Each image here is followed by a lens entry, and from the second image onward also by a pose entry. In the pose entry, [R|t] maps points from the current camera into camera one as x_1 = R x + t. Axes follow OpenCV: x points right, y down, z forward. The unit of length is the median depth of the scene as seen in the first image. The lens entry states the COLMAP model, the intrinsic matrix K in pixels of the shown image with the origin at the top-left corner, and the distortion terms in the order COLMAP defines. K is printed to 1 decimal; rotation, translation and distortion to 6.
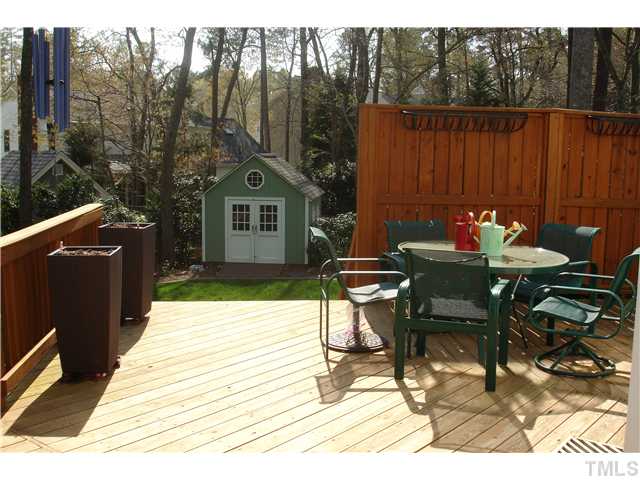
lens RADIAL K [[728.2, 0, 320.0], [0, 728.2, 240.0], [0, 0, 1]] dist [-0.113166, -0.030061]
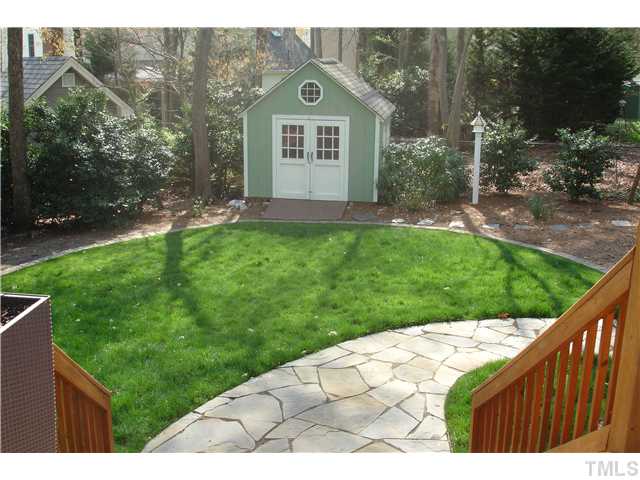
lens RADIAL K [[728.2, 0, 320.0], [0, 728.2, 240.0], [0, 0, 1]] dist [-0.113166, -0.030061]
pose [[0.997794, 0.016473, -0.064311, -0.027106], [-0.008142, 0.991777, 0.127722, -0.025955], [0.065886, -0.126916, 0.989723, 0.211966]]
